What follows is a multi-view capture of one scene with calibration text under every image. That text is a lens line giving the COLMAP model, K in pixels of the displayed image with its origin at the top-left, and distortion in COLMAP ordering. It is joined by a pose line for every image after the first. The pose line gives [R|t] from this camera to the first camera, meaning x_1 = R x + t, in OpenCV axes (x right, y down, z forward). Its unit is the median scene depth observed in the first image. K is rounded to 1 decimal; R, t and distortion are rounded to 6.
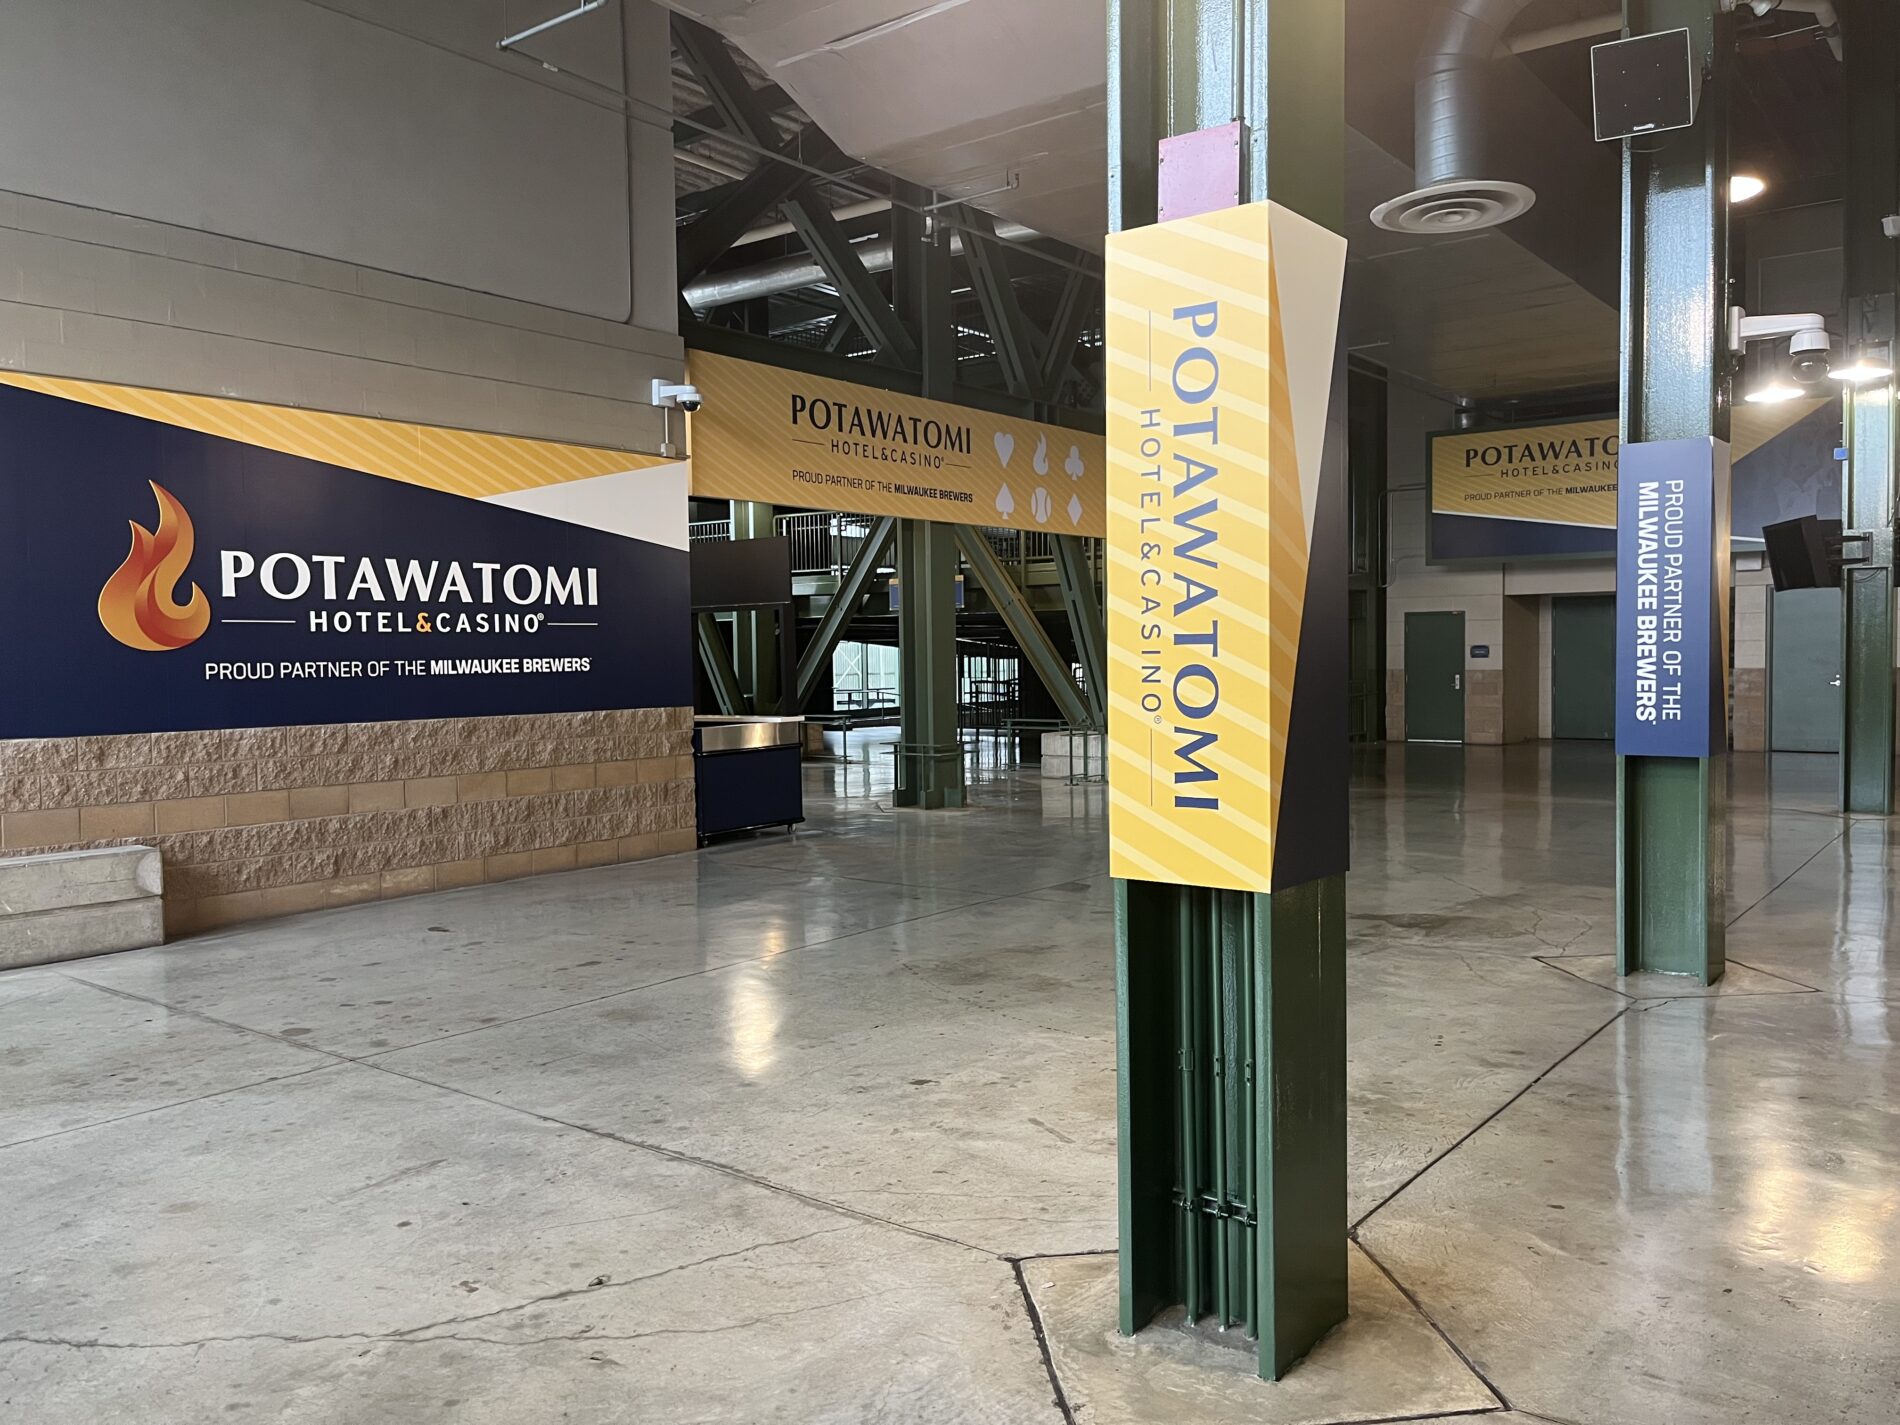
lens RADIAL K [[1463.5, 0, 945.9], [0, 1463.5, 711.1], [0, 0, 1]] dist [0.004528, 0.001157]
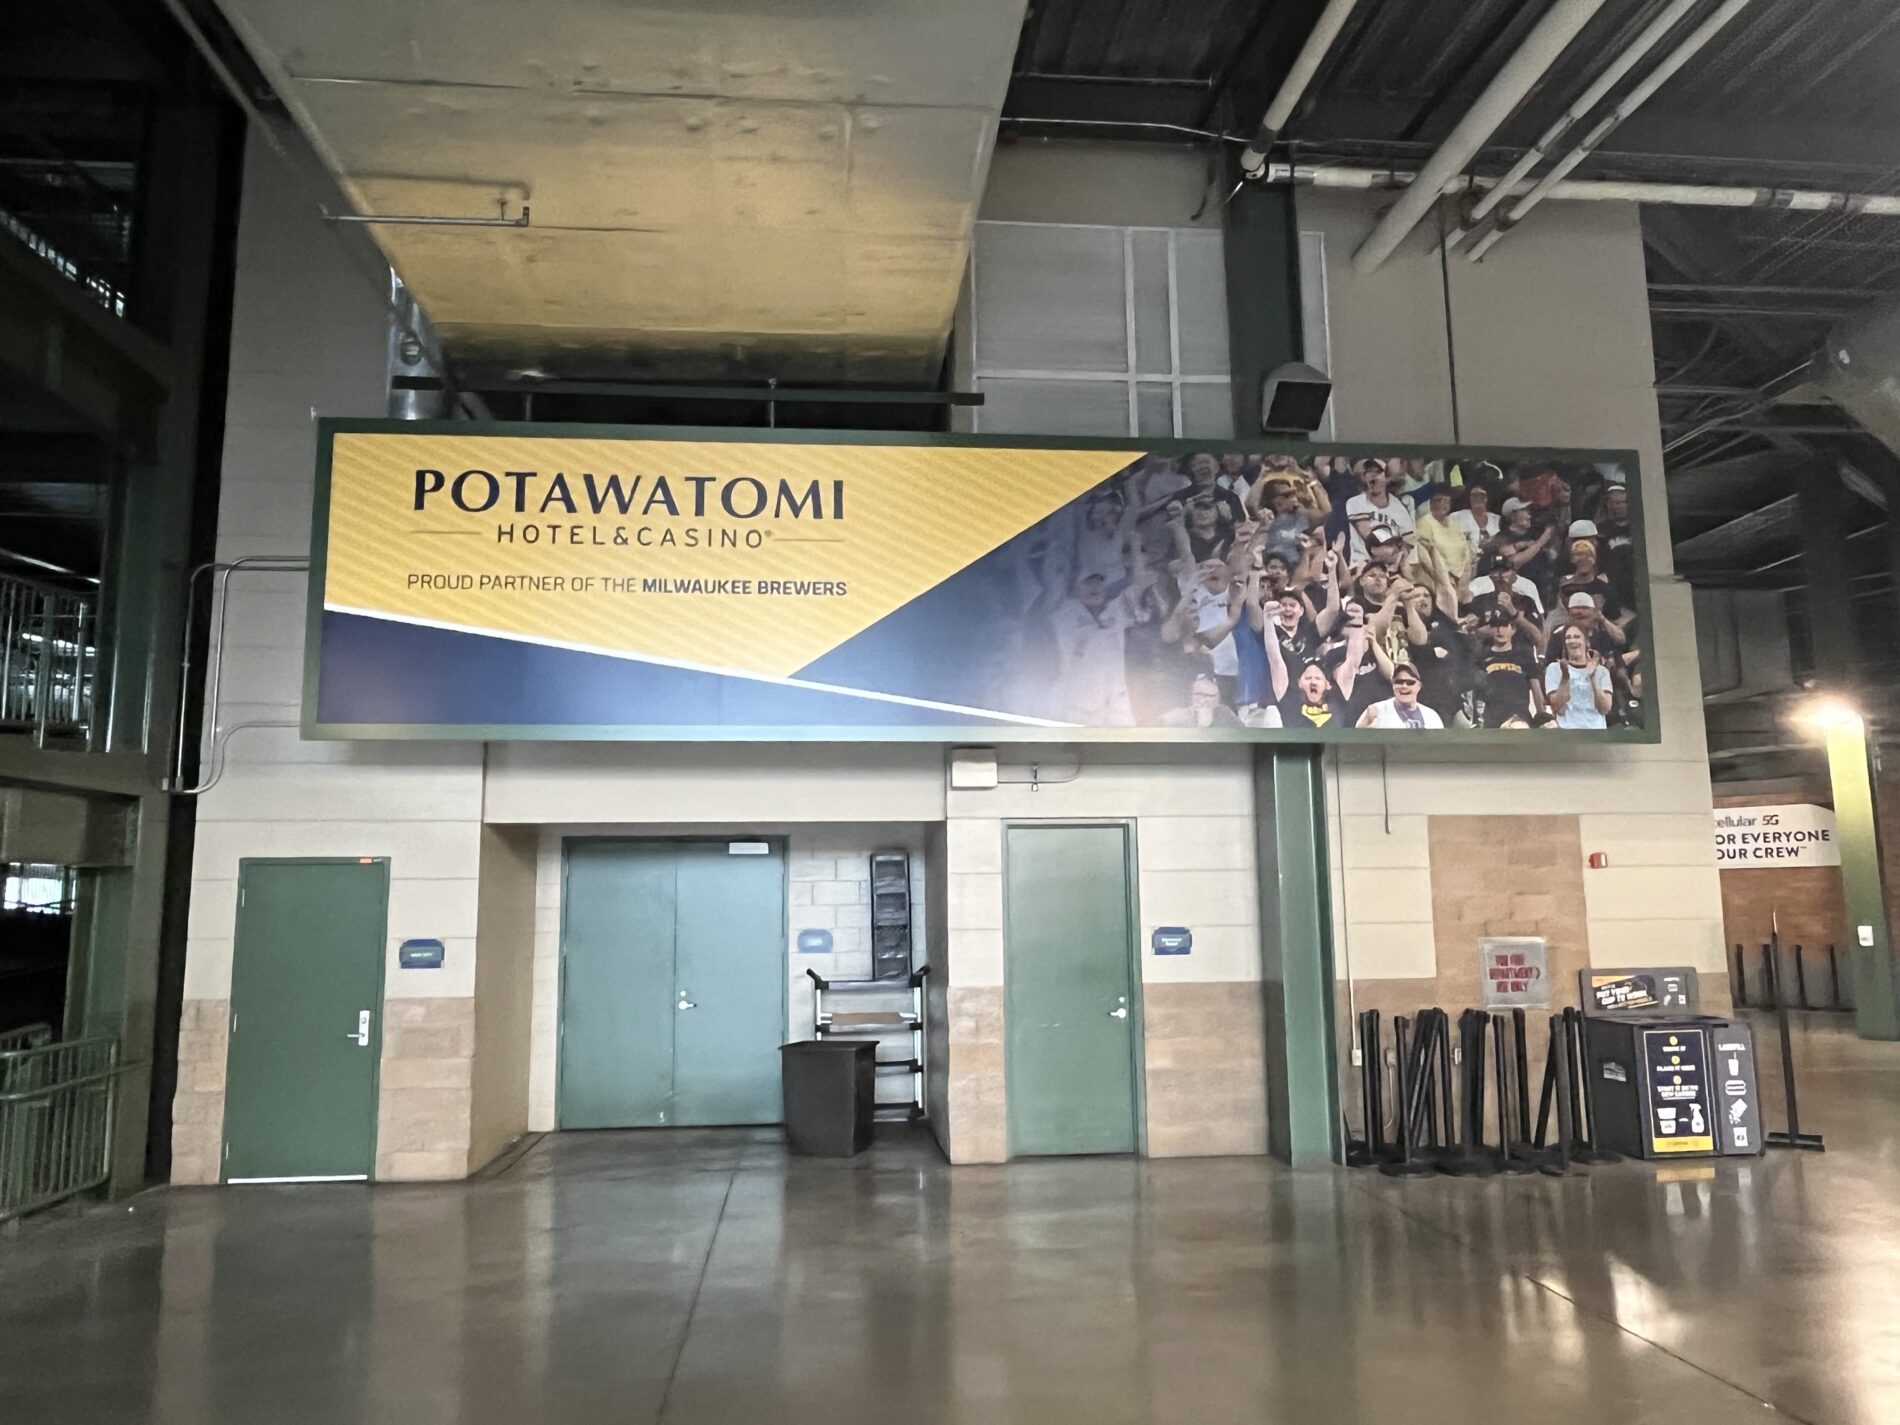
lens RADIAL K [[1364.5, 0, 945.0], [0, 1364.5, 712.7], [0, 0, 1]] dist [-0.005853, -0.004885]
pose [[0.728557, 0.105944, 0.676743, 0.210189], [0.029613, 0.982172, -0.185639, -0.033121], [-0.684345, 0.155289, 0.712431, 0.633829]]
